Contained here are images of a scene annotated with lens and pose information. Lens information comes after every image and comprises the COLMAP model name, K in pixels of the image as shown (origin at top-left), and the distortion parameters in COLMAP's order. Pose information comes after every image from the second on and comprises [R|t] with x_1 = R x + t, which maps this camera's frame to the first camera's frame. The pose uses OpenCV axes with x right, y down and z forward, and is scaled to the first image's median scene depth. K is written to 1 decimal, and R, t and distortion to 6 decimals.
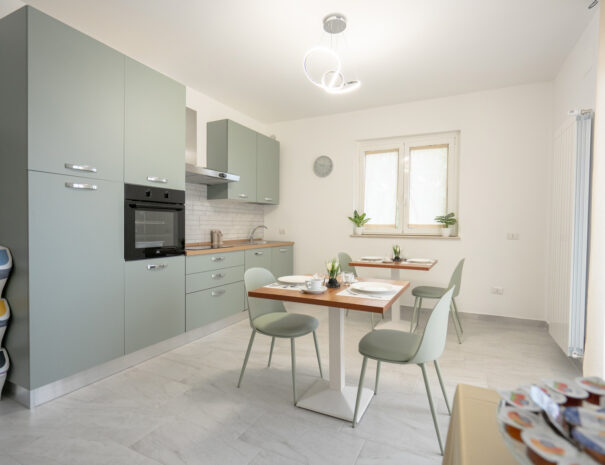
lens RADIAL K [[328.7, 0, 302.5], [0, 328.7, 232.5], [0, 0, 1]] dist [-0.000039, -0.000098]
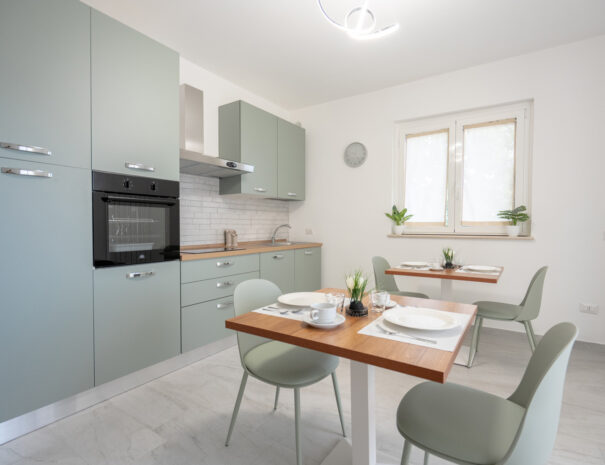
lens RADIAL K [[320.0, 0, 302.5], [0, 320.0, 232.5], [0, 0, 1]] dist [0.000428, 0.000503]
pose [[0.992220, -0.003702, -0.124441, 0.038388], [0.003568, 0.999993, -0.001301, 0.001917], [0.124445, 0.000847, 0.992226, 0.205550]]
